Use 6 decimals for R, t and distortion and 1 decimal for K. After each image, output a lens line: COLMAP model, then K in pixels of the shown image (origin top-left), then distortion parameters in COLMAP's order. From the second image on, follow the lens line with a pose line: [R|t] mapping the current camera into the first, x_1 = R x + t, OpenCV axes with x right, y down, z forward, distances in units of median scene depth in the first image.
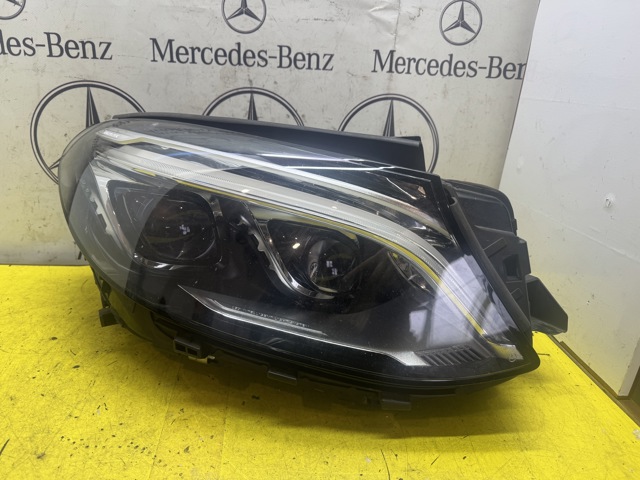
lens RADIAL K [[462.3, 0, 320.7], [0, 462.3, 245.7], [0, 0, 1]] dist [0.002880, -0.022780]
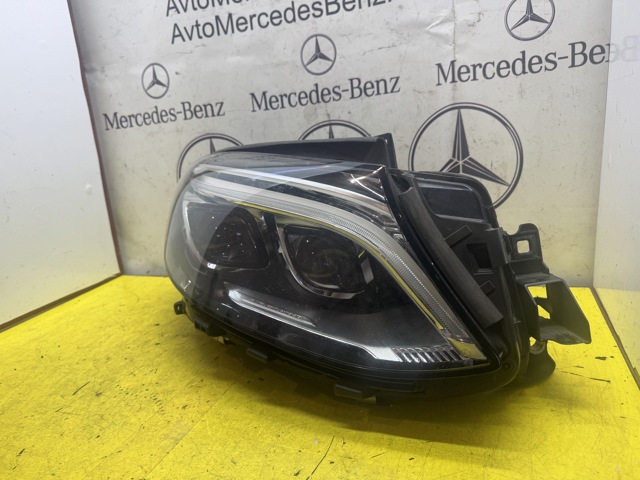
lens RADIAL K [[462.3, 0, 314.2], [0, 462.3, 247.3], [0, 0, 1]] dist [0.002880, -0.022780]
pose [[0.877788, -0.026925, -0.478292, 0.358226], [-0.022181, 0.995064, -0.096724, 0.077831], [0.478536, 0.095512, 0.872858, 0.031865]]
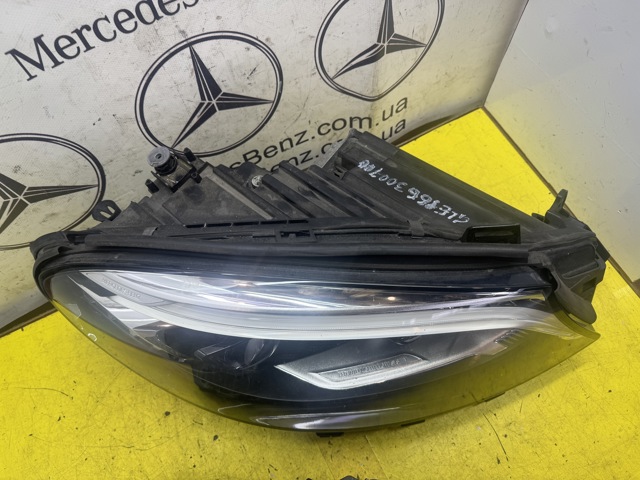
lens RADIAL K [[462.3, 0, 321.3], [0, 462.3, 246.1], [0, 0, 1]] dist [0.002880, -0.022780]
pose [[0.926666, -0.372764, 0.048345, -0.118870], [0.225503, 0.654212, 0.721911, -0.596558], [-0.300730, -0.658068, 0.690295, 0.319596]]
